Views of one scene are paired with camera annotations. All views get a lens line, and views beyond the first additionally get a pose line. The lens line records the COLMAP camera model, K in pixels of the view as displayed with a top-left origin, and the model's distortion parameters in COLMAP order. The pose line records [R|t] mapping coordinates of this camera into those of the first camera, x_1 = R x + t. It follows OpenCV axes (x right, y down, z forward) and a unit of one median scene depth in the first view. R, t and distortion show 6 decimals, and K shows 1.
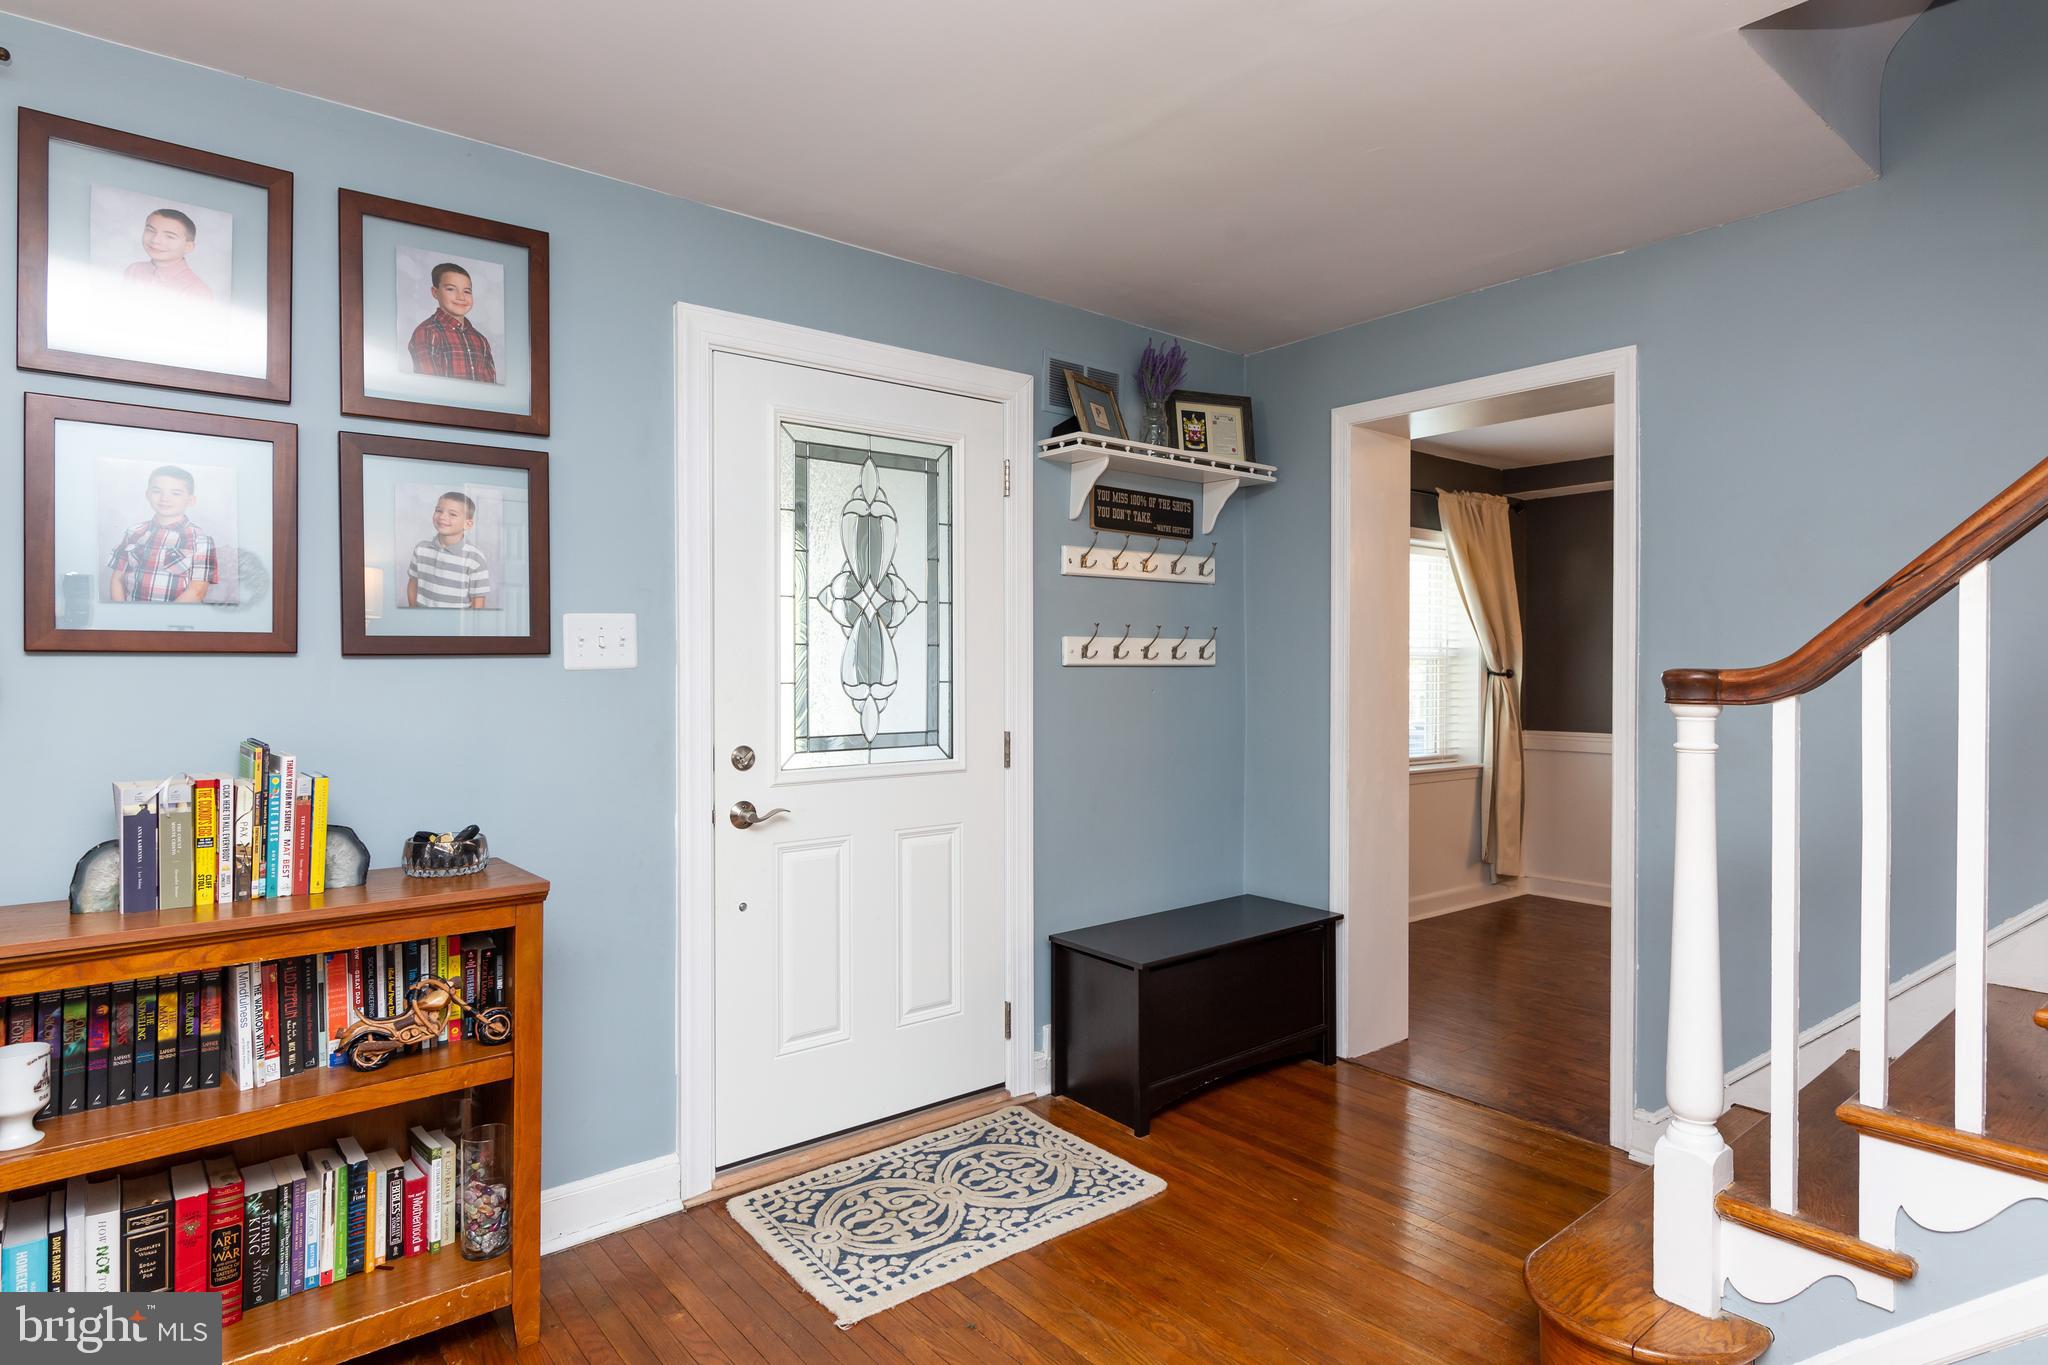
lens RADIAL K [[1104.0, 0, 1027.1], [0, 1104.0, 653.6], [0, 0, 1]] dist [0.000006, 0.000078]
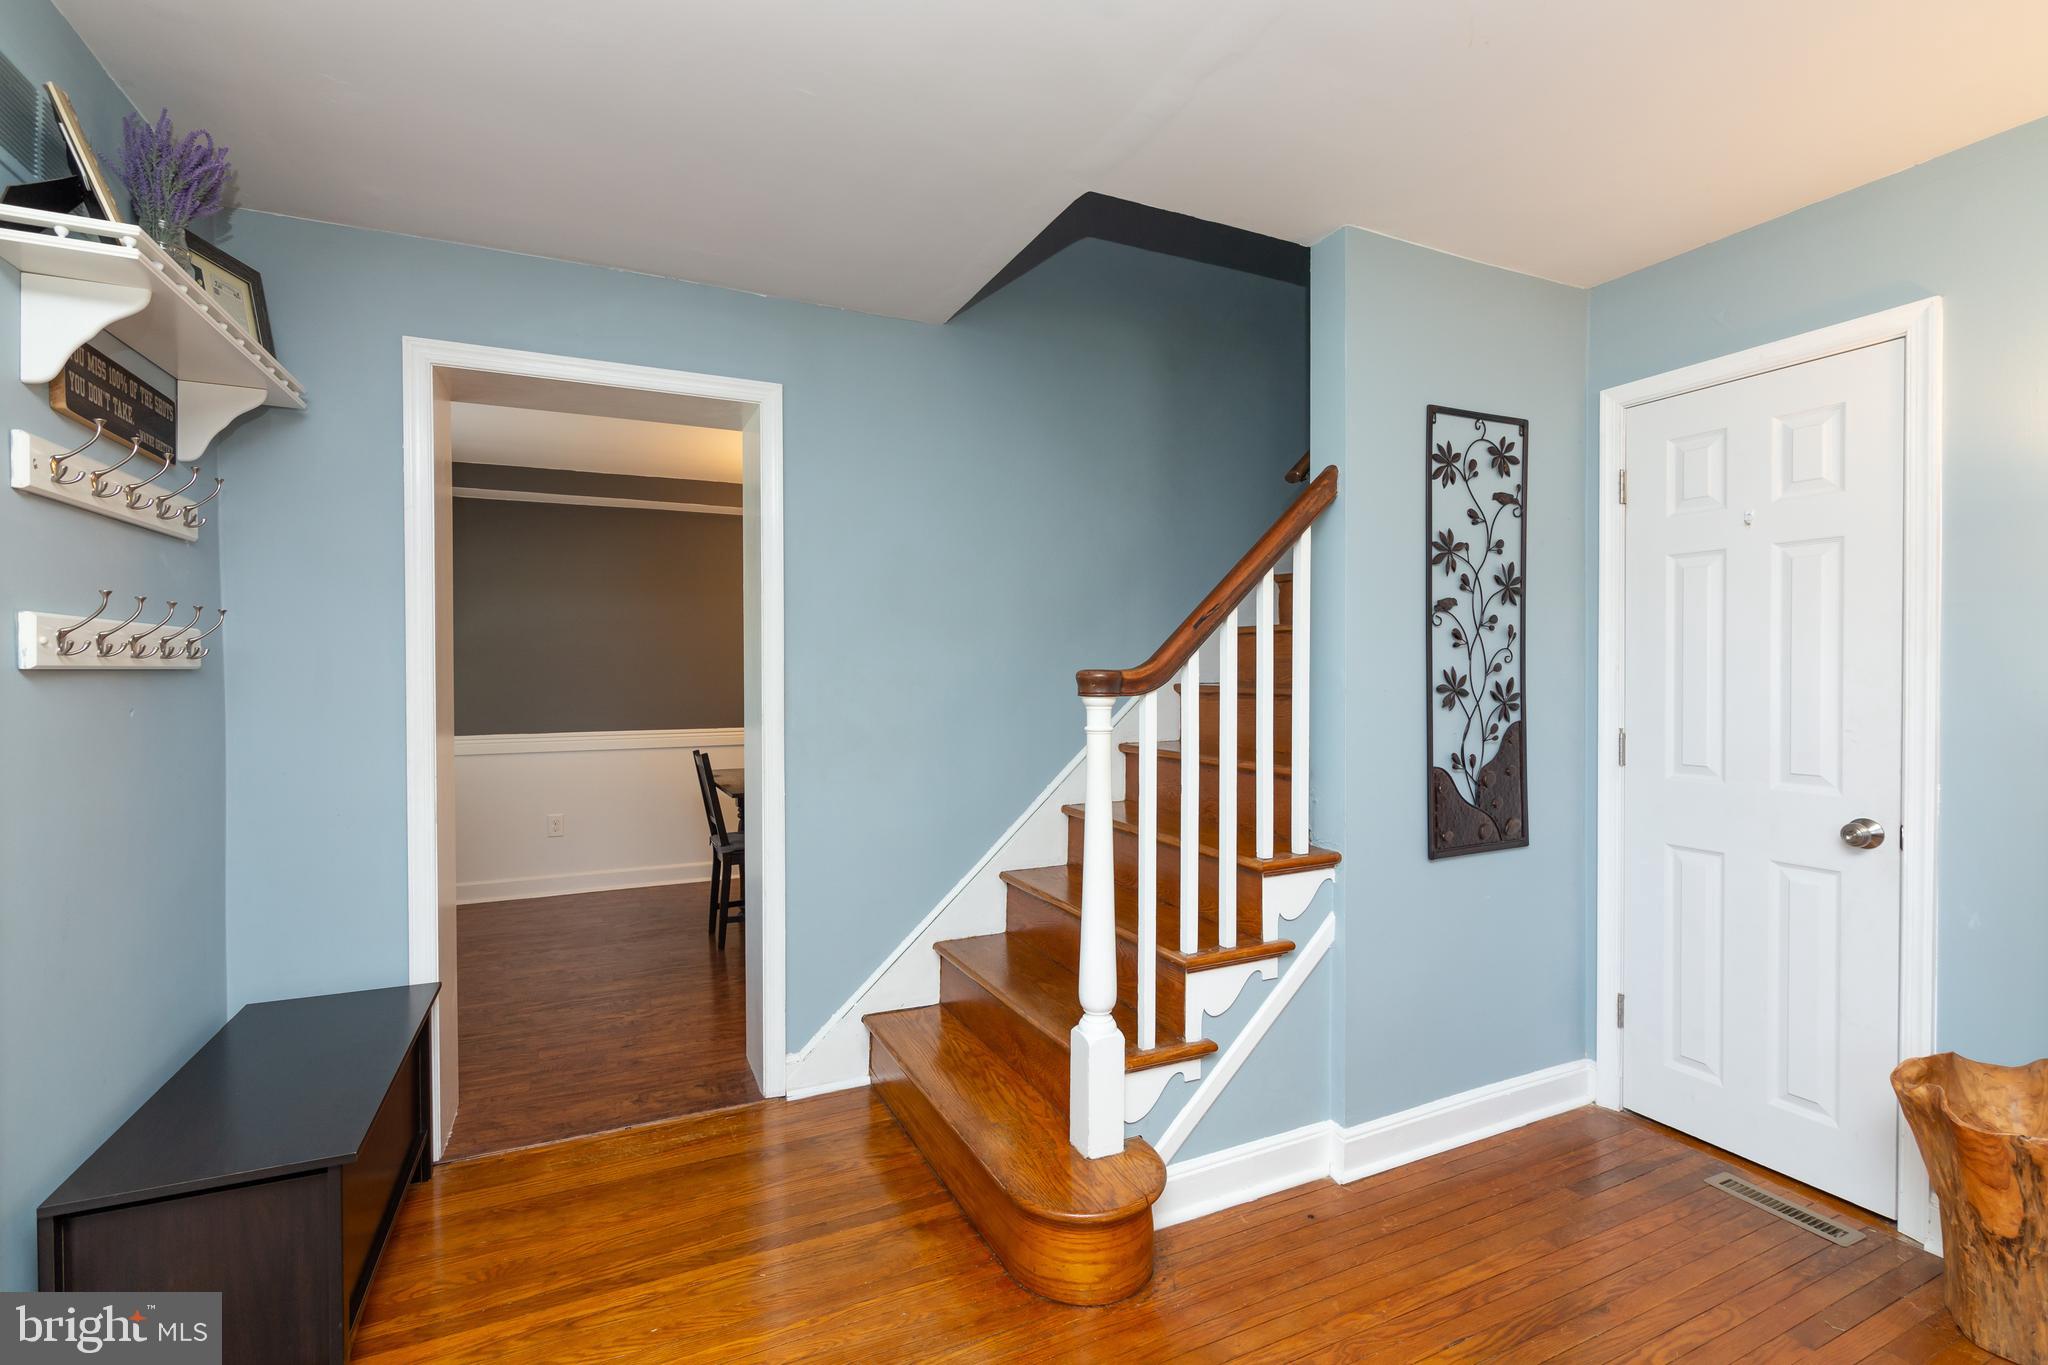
lens RADIAL K [[924.1, 0, 1024.0], [0, 924.1, 682.5], [0, 0, 1]] dist [0.000069, 0.000351]
pose [[0.245326, -0.015329, 0.969319, -0.475795], [-0.007490, 0.999815, 0.017707, 0.010327], [-0.969412, -0.011605, 0.245166, 0.812781]]
